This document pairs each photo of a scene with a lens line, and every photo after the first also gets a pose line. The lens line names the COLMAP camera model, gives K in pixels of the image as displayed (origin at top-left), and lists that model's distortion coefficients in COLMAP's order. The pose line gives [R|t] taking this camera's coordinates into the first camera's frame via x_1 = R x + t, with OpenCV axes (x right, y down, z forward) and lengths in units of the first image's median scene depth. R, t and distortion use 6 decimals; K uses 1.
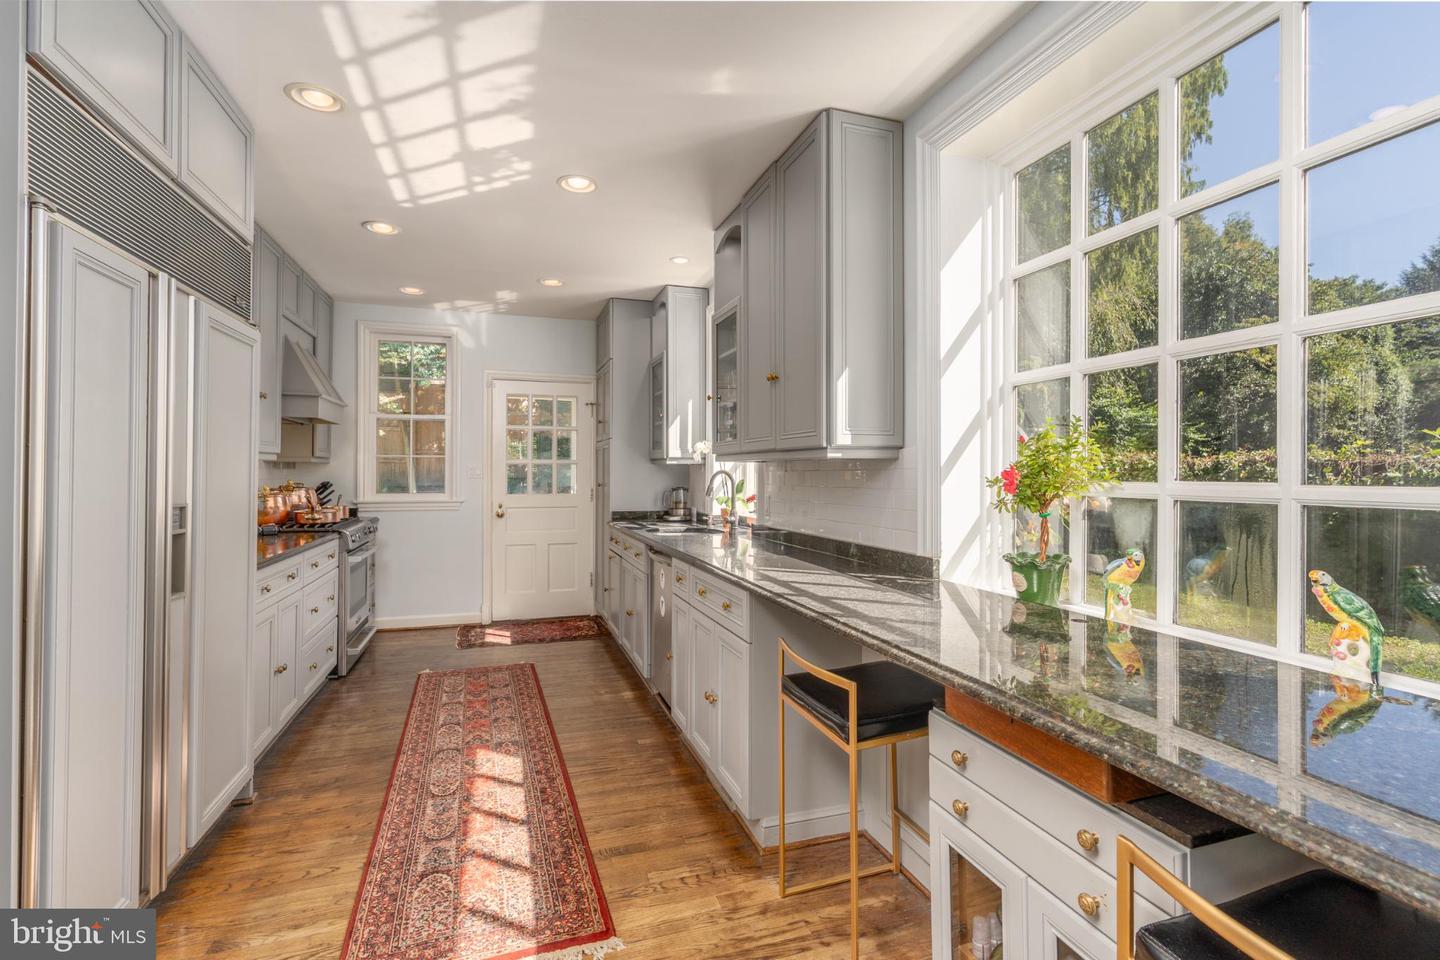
lens RADIAL K [[655.5, 0, 724.1], [0, 655.5, 475.5], [0, 0, 1]] dist [0.001811, 0.000228]
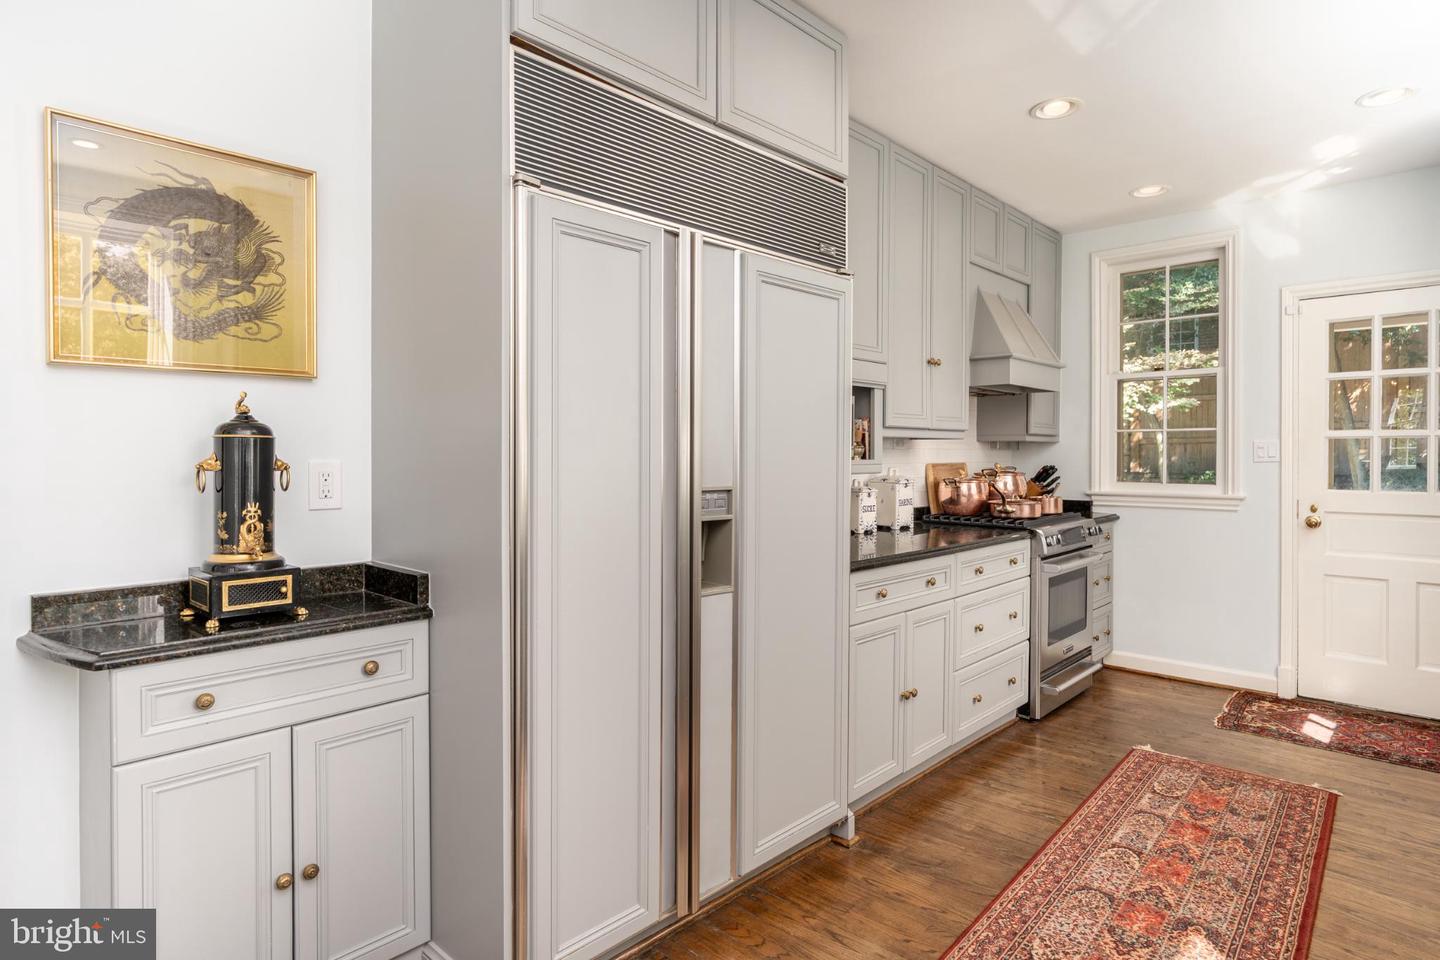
lens RADIAL K [[796.6, 0, 717.8], [0, 796.6, 460.2], [0, 0, 1]] dist [0.000530, 0.001072]
pose [[0.475857, 0.001789, -0.879521, 0.060510], [-0.001884, 0.999998, 0.001015, 0.003811], [0.879521, 0.001174, 0.475859, 0.245438]]
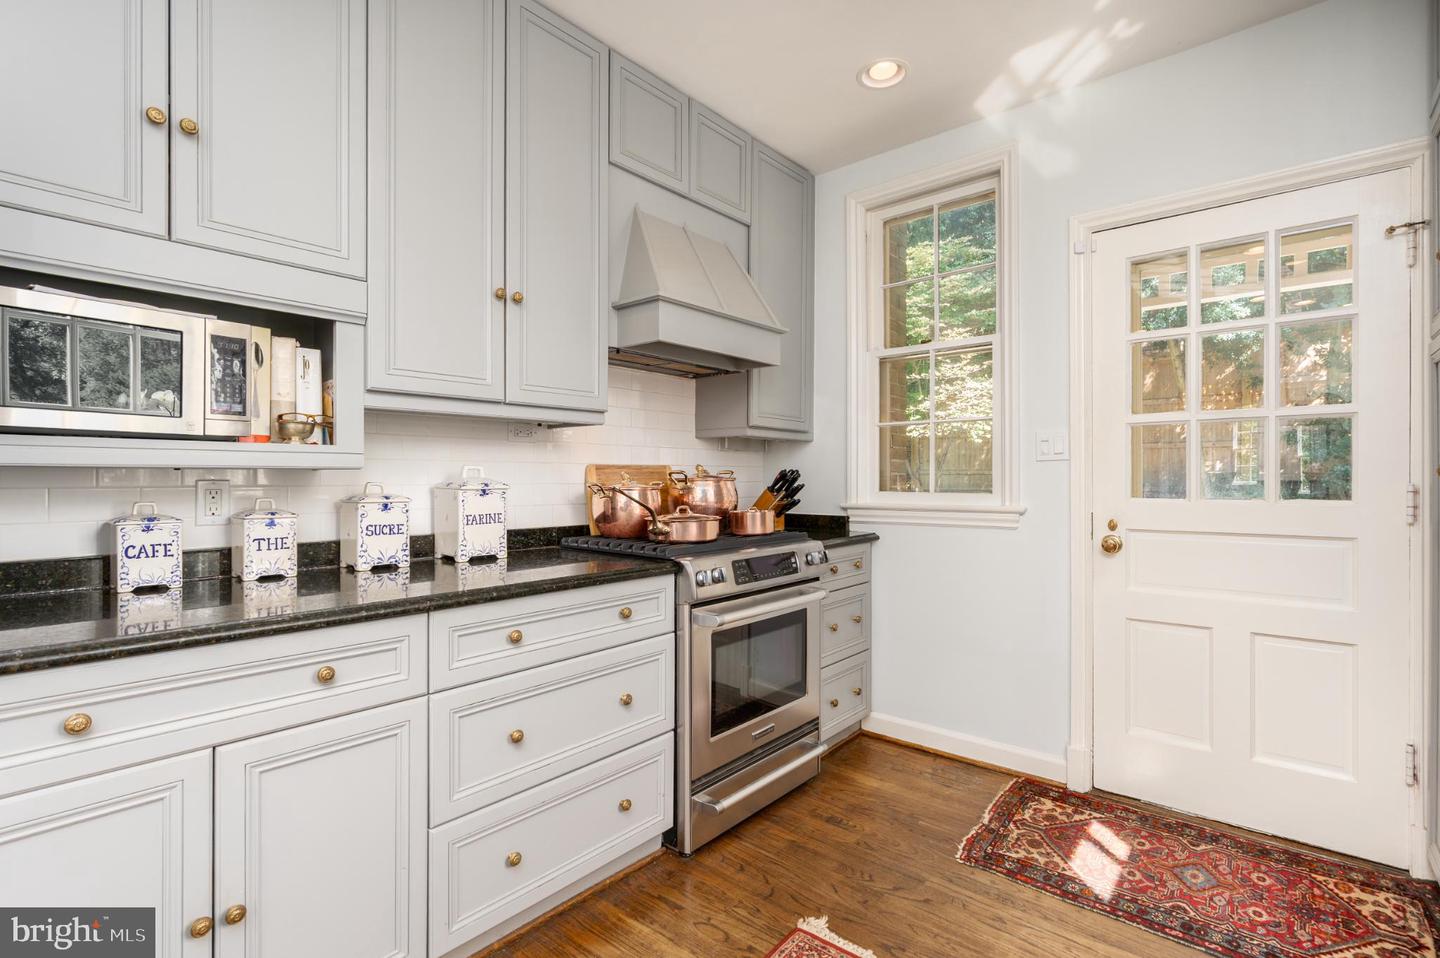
lens RADIAL K [[676.3, 0, 720.0], [0, 676.3, 479.0], [0, 0, 1]] dist [-0.000628, -0.000077]
pose [[0.512150, -0.004193, -0.858886, -0.135738], [0.000278, 0.999989, -0.004716, 0.026870], [0.858896, 0.002176, 0.512146, 0.800489]]
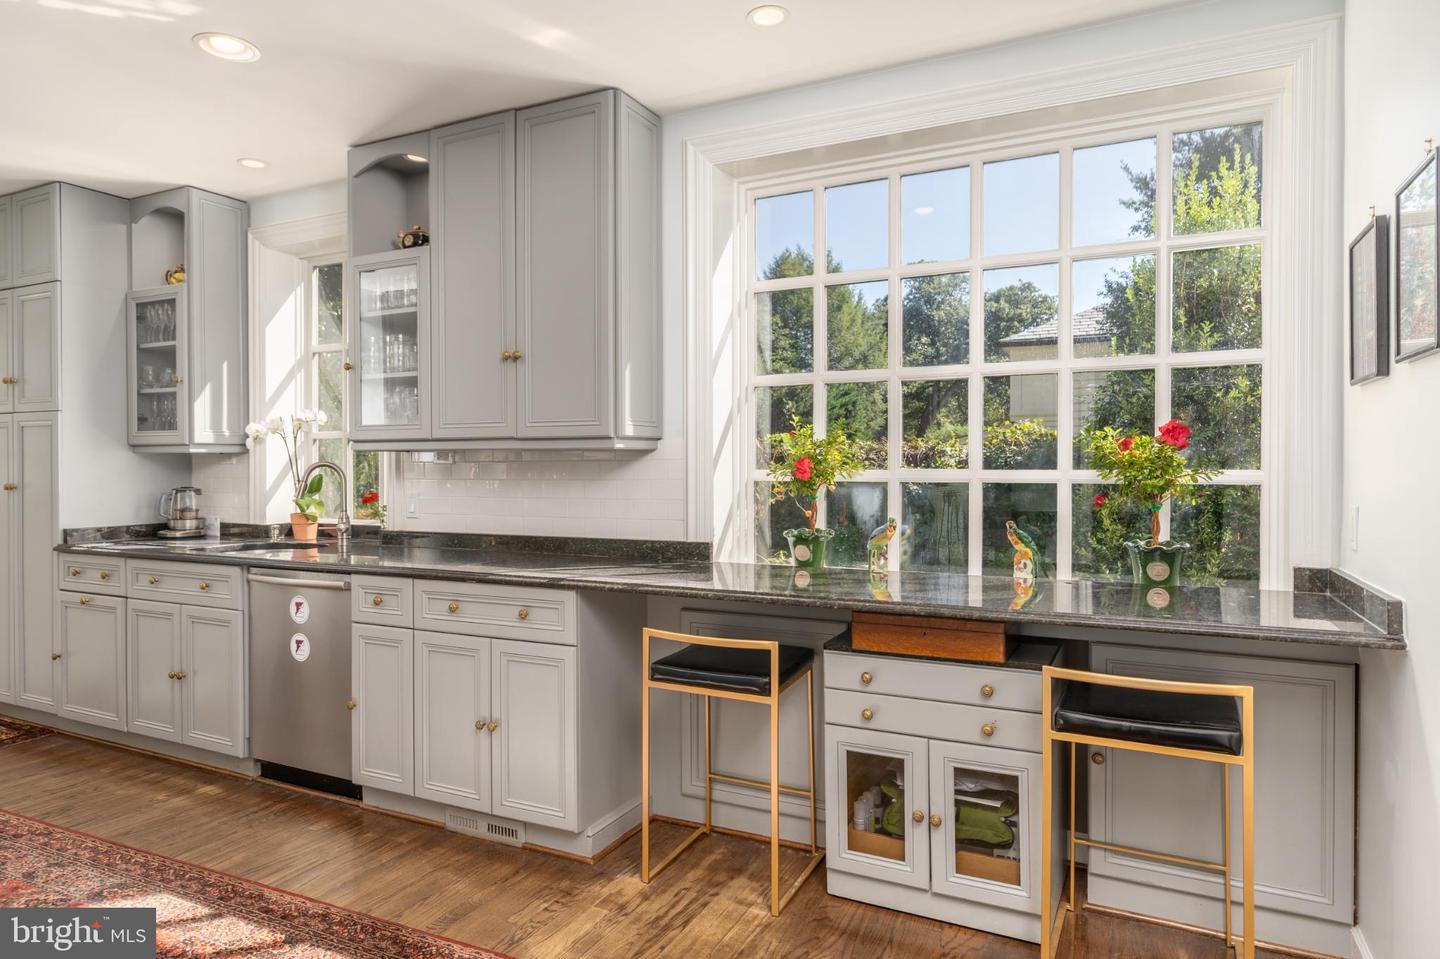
lens RADIAL K [[856.4, 0, 720.0], [0, 856.4, 479.5], [0, 0, 1]] dist [-0.003946, -0.000127]
pose [[0.708569, -0.018776, 0.705392, -0.388989], [0.008360, 0.999799, 0.018215, -0.001610], [-0.705592, -0.007010, 0.708583, -0.005384]]
